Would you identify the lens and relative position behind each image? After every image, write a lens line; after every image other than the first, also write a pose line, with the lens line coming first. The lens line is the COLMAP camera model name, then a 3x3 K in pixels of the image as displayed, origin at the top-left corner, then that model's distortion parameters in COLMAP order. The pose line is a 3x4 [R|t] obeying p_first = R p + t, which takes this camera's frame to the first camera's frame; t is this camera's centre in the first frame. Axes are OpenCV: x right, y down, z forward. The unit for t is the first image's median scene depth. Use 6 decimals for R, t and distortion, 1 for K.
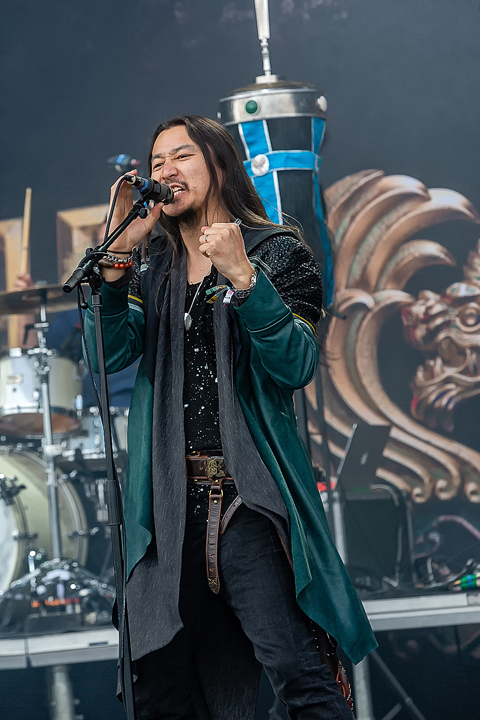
lens RADIAL K [[4403.0, 0, 242.5], [0, 4403.0, 380.7], [0, 0, 1]] dist [0.891697, 0.000000]
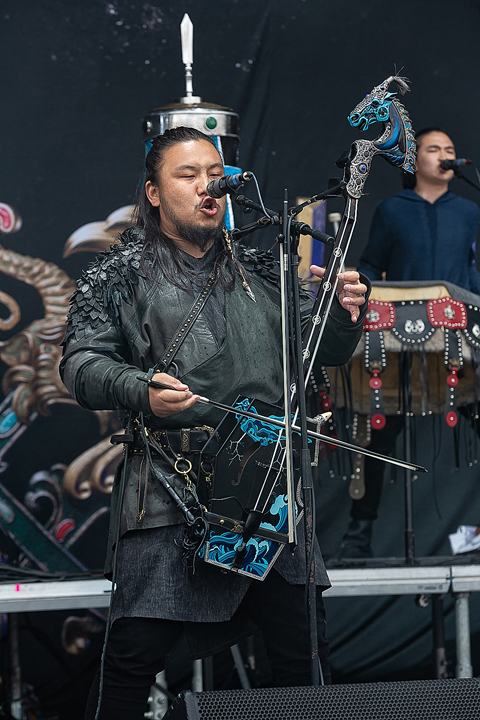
lens RADIAL K [[3826.0, 0, 237.2], [0, 3826.0, 359.2], [0, 0, 1]] dist [0.284614, 0.000000]
pose [[0.751997, 0.098383, 0.651783, -0.686076], [-0.065956, 0.995067, -0.074102, 0.076504], [-0.655858, 0.012736, 0.754776, 0.295242]]
